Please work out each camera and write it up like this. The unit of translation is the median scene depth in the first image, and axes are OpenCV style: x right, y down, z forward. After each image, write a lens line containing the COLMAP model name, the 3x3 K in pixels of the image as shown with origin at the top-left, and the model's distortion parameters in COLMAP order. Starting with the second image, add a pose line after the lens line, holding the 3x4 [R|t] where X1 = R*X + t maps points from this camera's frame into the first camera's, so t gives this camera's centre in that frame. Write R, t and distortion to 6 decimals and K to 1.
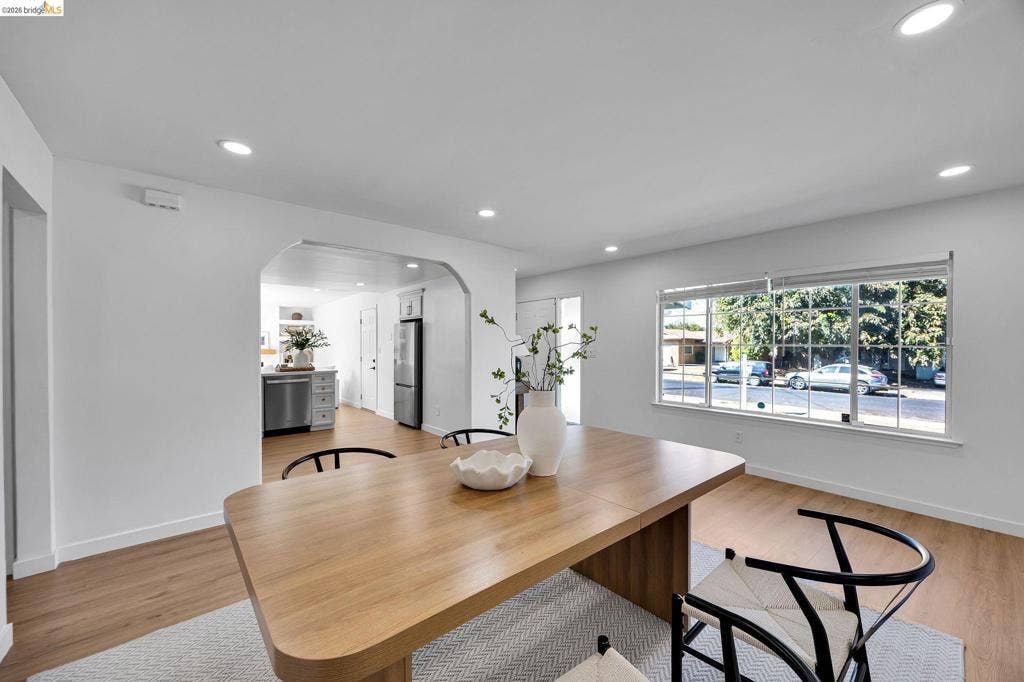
lens RADIAL K [[405.4, 0, 512.0], [0, 405.4, 341.0], [0, 0, 1]] dist [-0.000319, -0.000062]
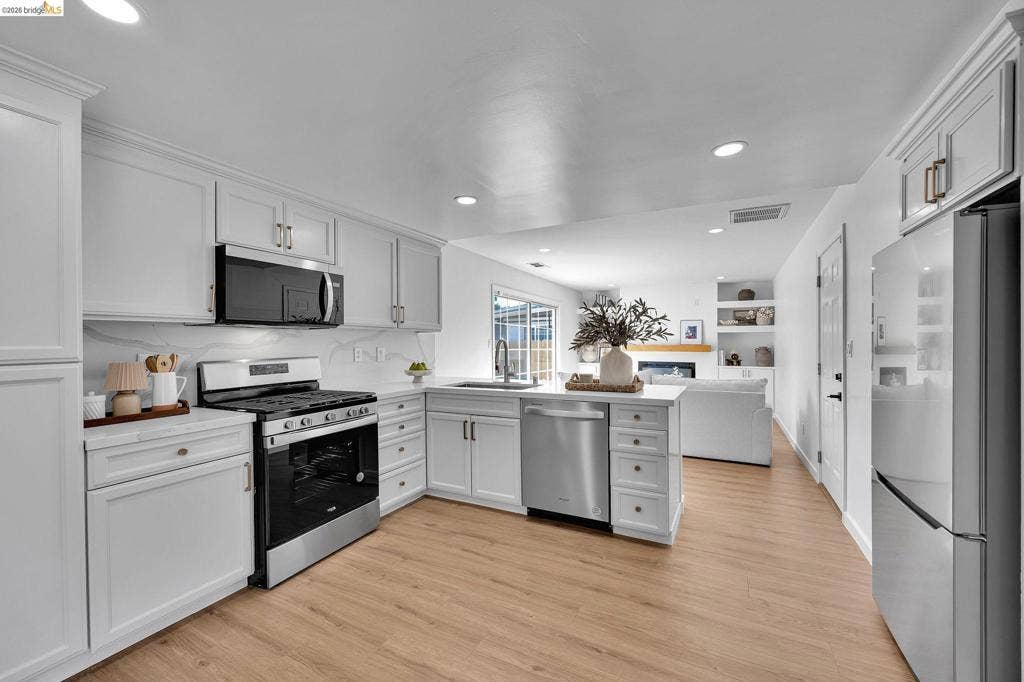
lens RADIAL K [[405.4, 0, 512.0], [0, 405.4, 341.0], [0, 0, 1]] dist [-0.000319, -0.000062]
pose [[0.381415, -0.001981, -0.924402, -0.138597], [0.009459, 0.999954, 0.001760, 0.014942], [0.924356, -0.009416, 0.381416, 0.731469]]
